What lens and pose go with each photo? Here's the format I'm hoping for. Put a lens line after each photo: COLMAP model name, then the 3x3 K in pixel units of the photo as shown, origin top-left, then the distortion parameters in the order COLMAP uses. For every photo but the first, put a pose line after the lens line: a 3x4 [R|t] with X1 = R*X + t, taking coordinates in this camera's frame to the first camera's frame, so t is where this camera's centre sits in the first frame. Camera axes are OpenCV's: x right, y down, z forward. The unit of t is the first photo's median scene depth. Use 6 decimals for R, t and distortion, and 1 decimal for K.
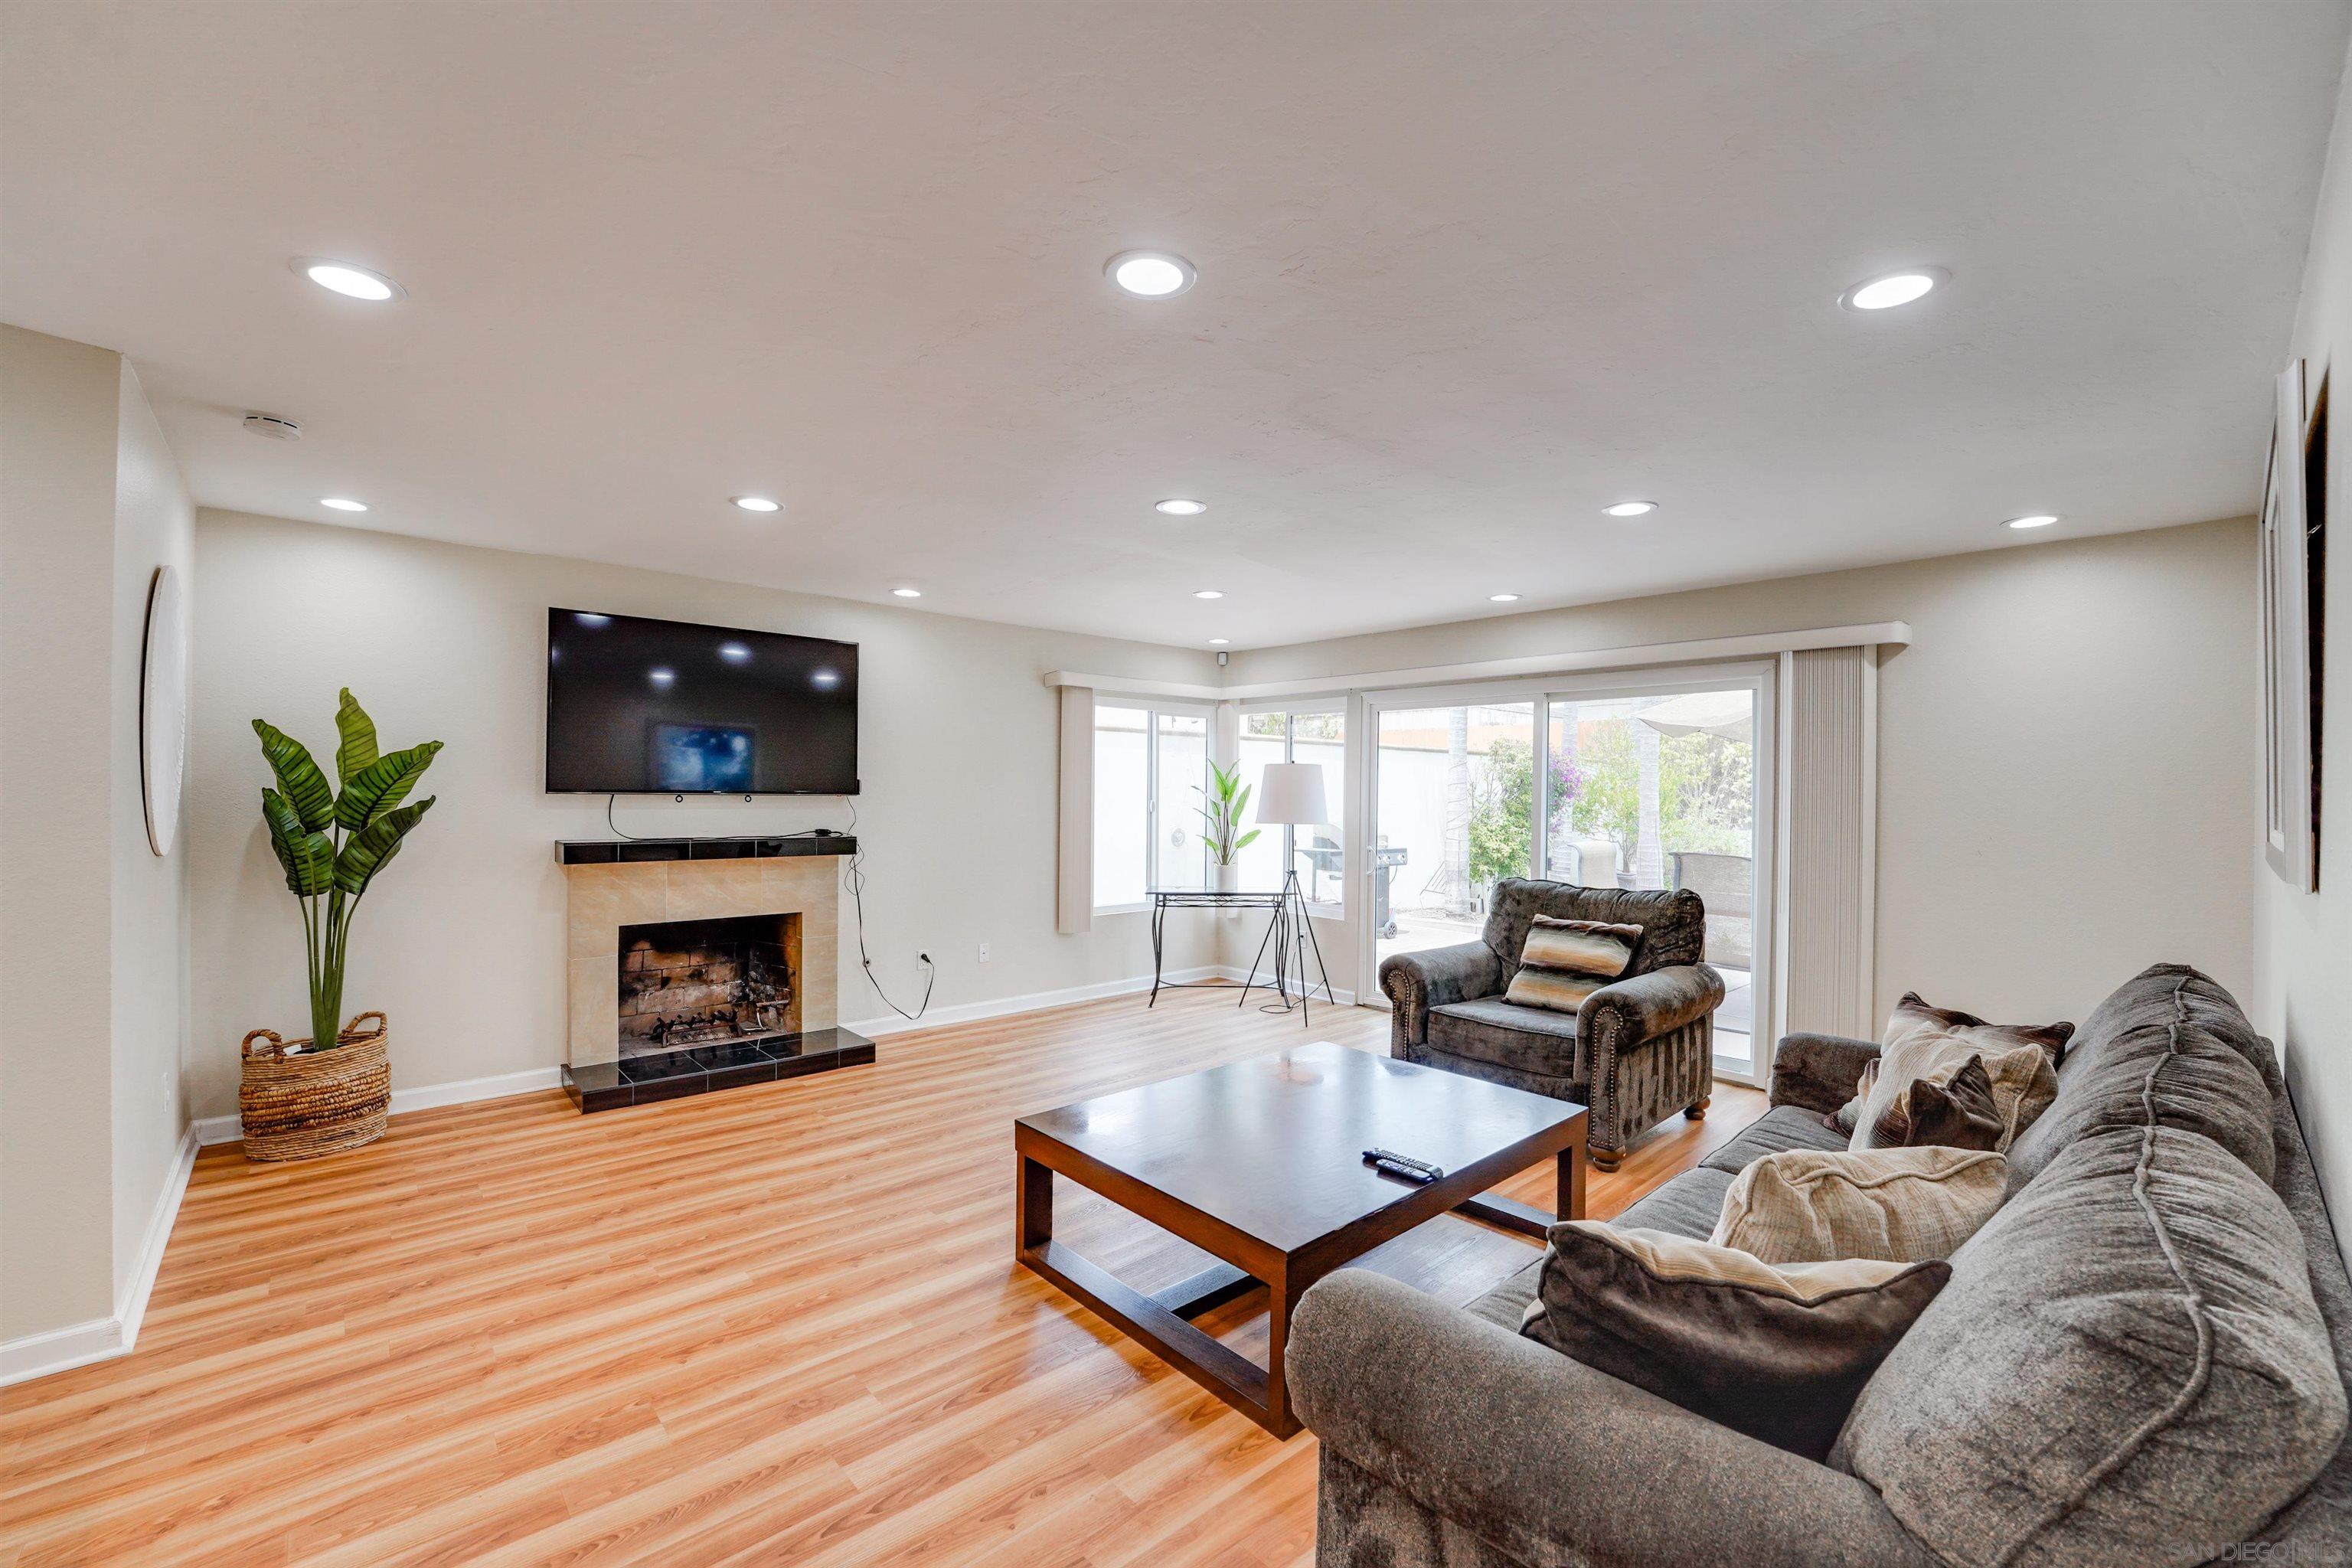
lens RADIAL K [[963.2, 0, 1164.7], [0, 963.2, 783.3], [0, 0, 1]] dist [-0.026138, 0.002303]
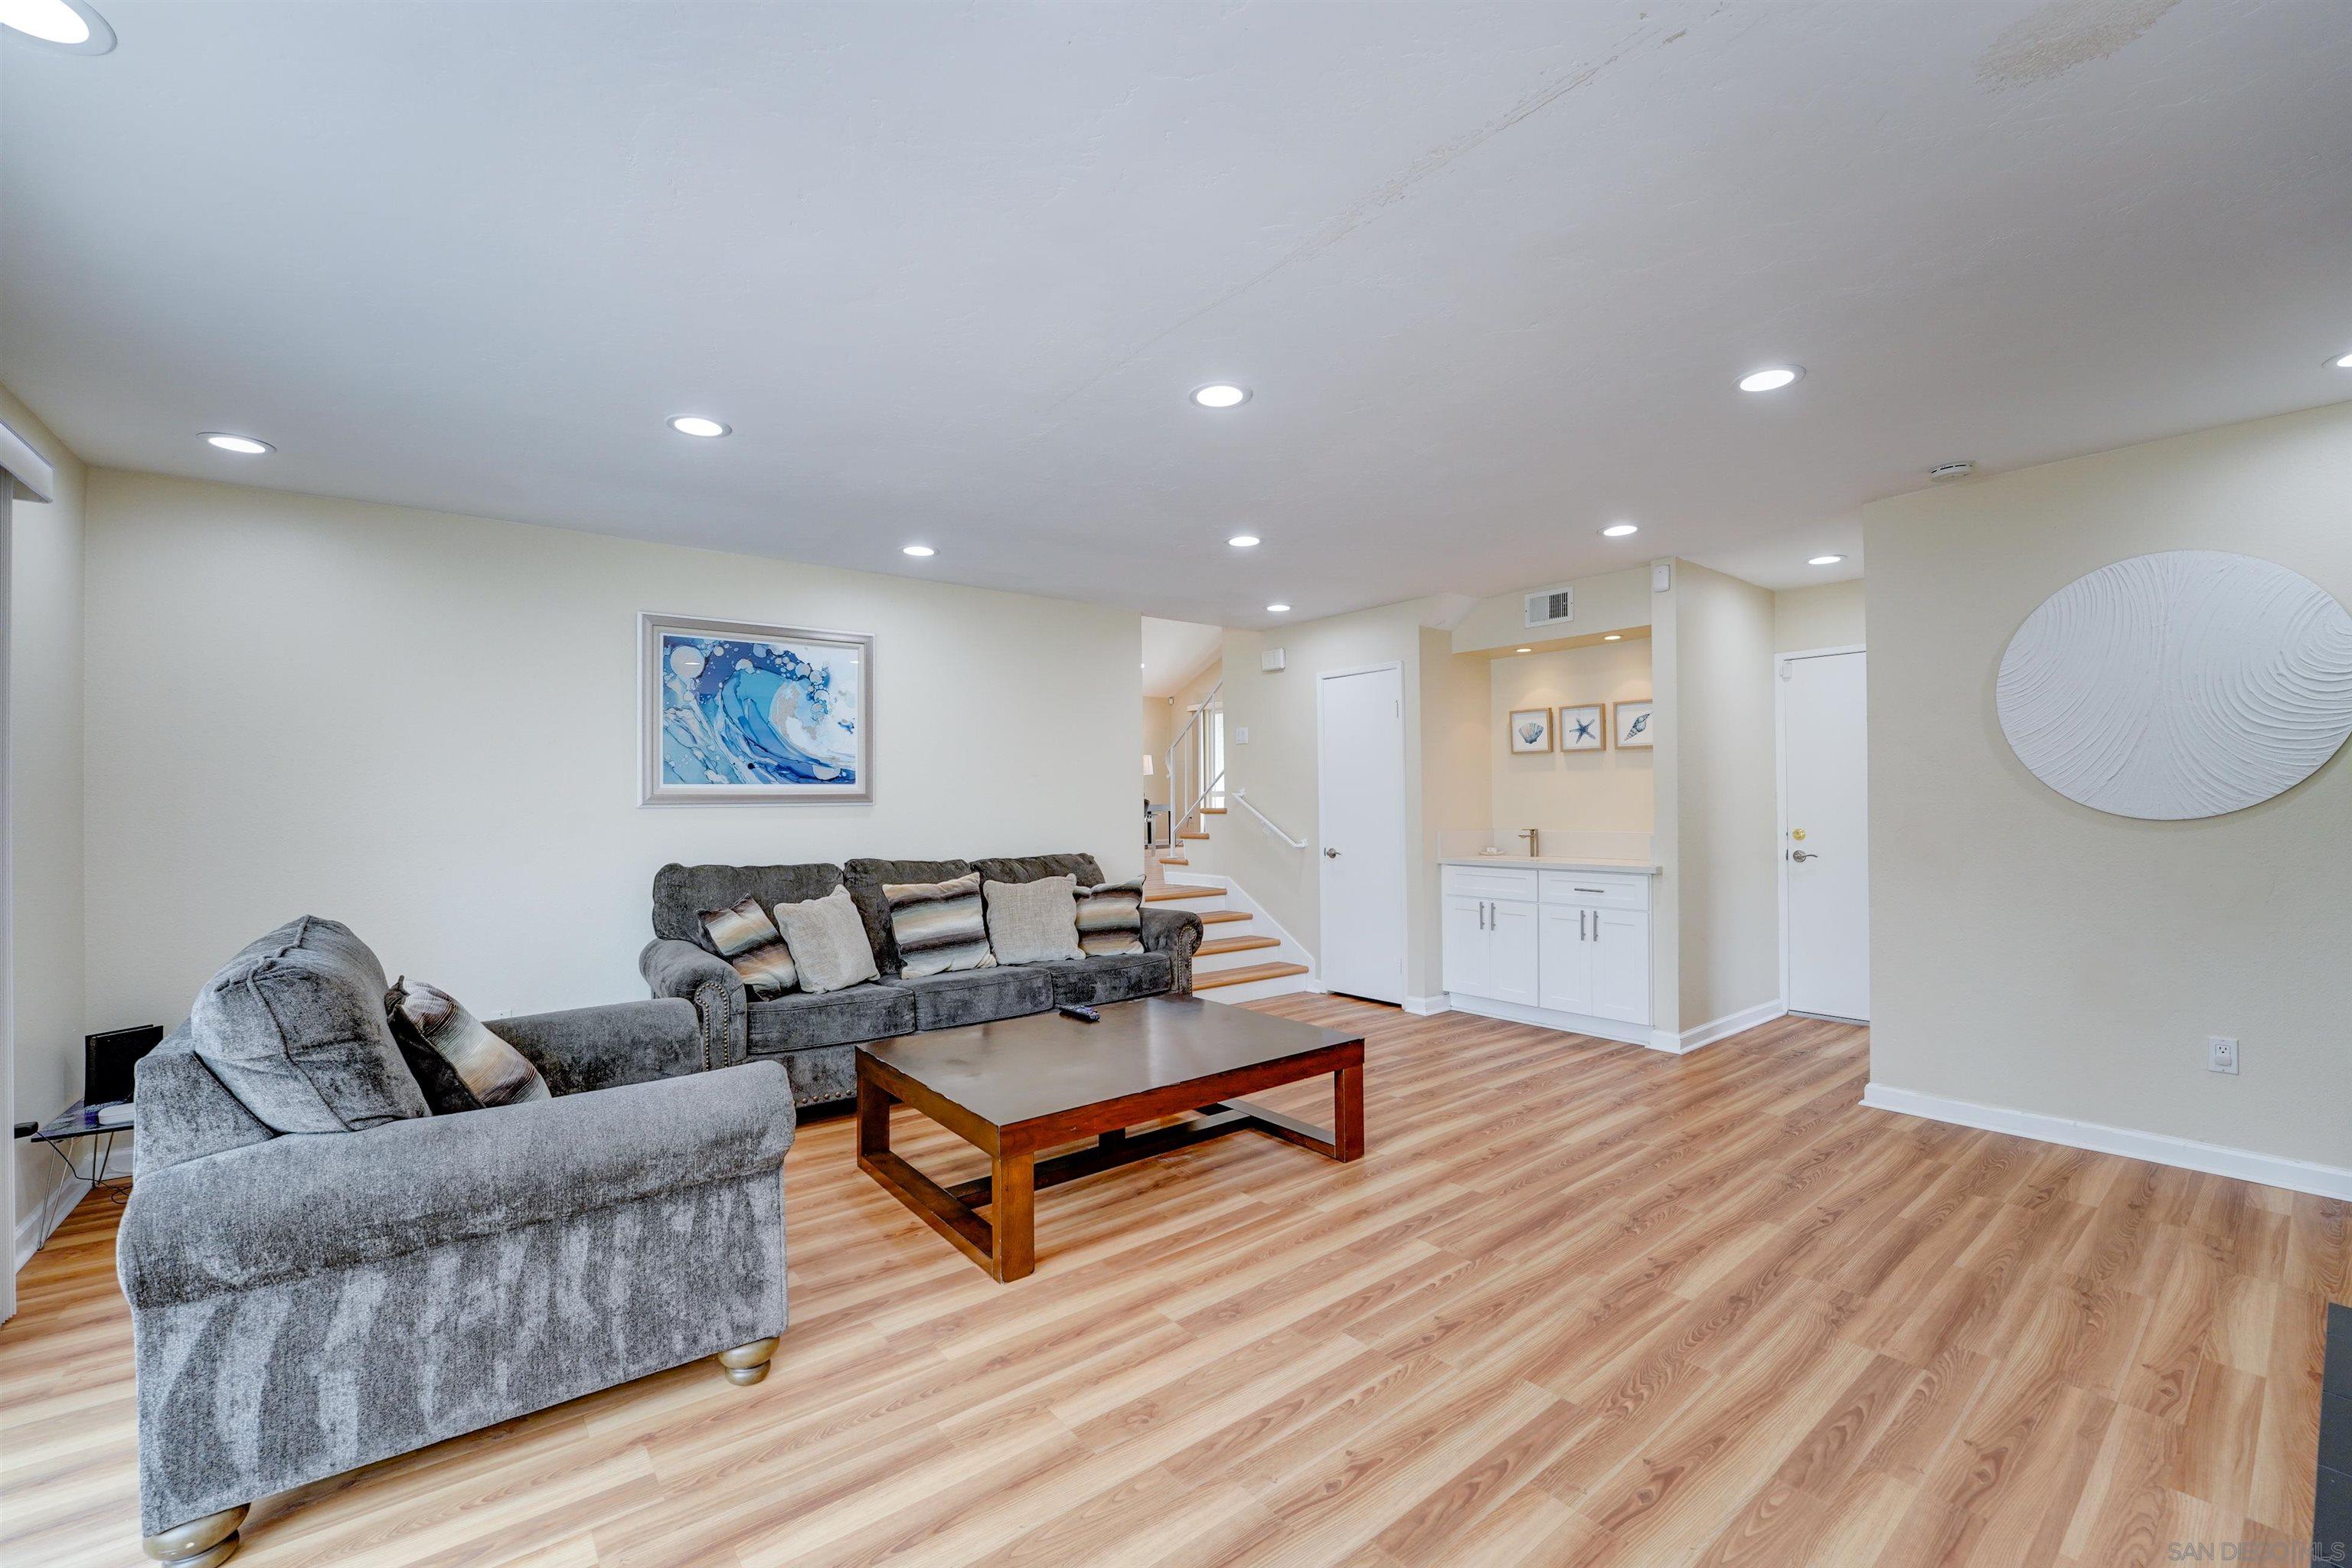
lens RADIAL K [[963.2, 0, 1196.6], [0, 963.2, 788.3], [0, 0, 1]] dist [-0.026138, 0.002303]
pose [[-0.999104, 0.000818, 0.042316, -0.000197], [-0.000177, 0.999723, -0.023515, 0.044203], [-0.042324, -0.023501, -0.998828, 1.382755]]
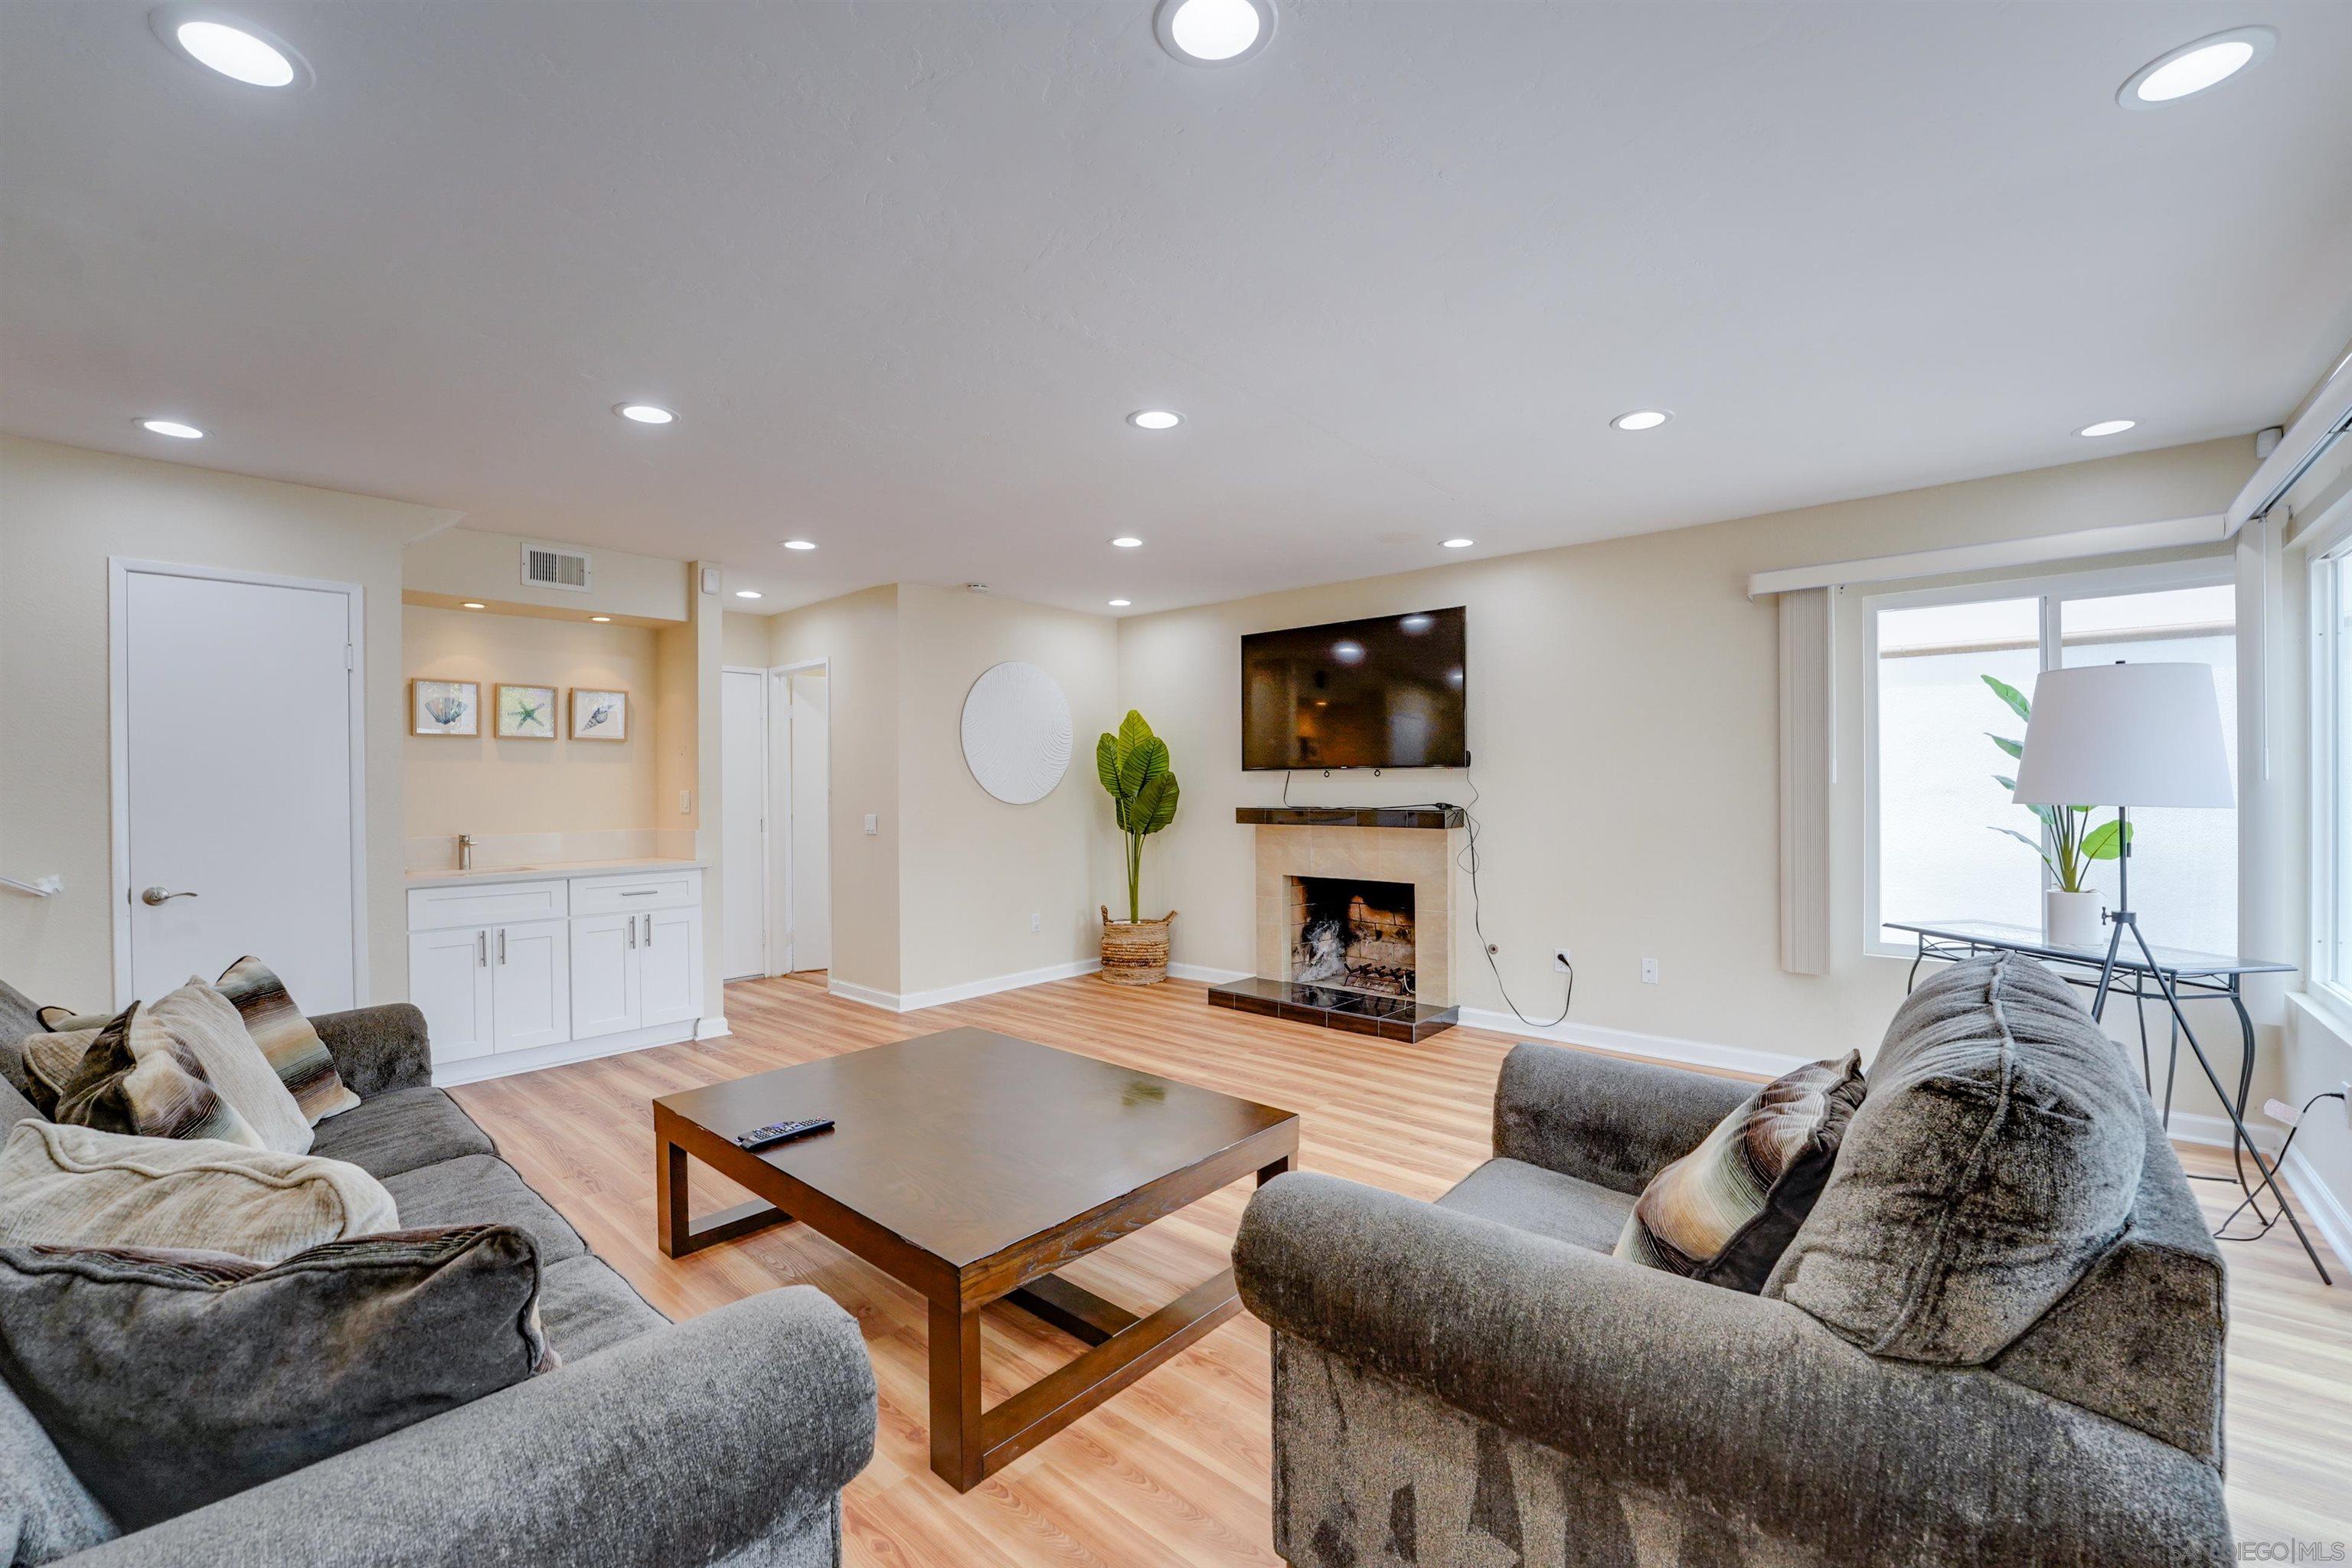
lens RADIAL K [[963.2, 0, 1168.4], [0, 963.2, 786.0], [0, 0, 1]] dist [-0.026138, 0.002303]
pose [[0.121673, -0.007210, -0.992544, 0.679074], [0.016607, 0.999848, -0.005228, 0.035474], [0.992431, -0.015847, 0.121775, 0.693810]]
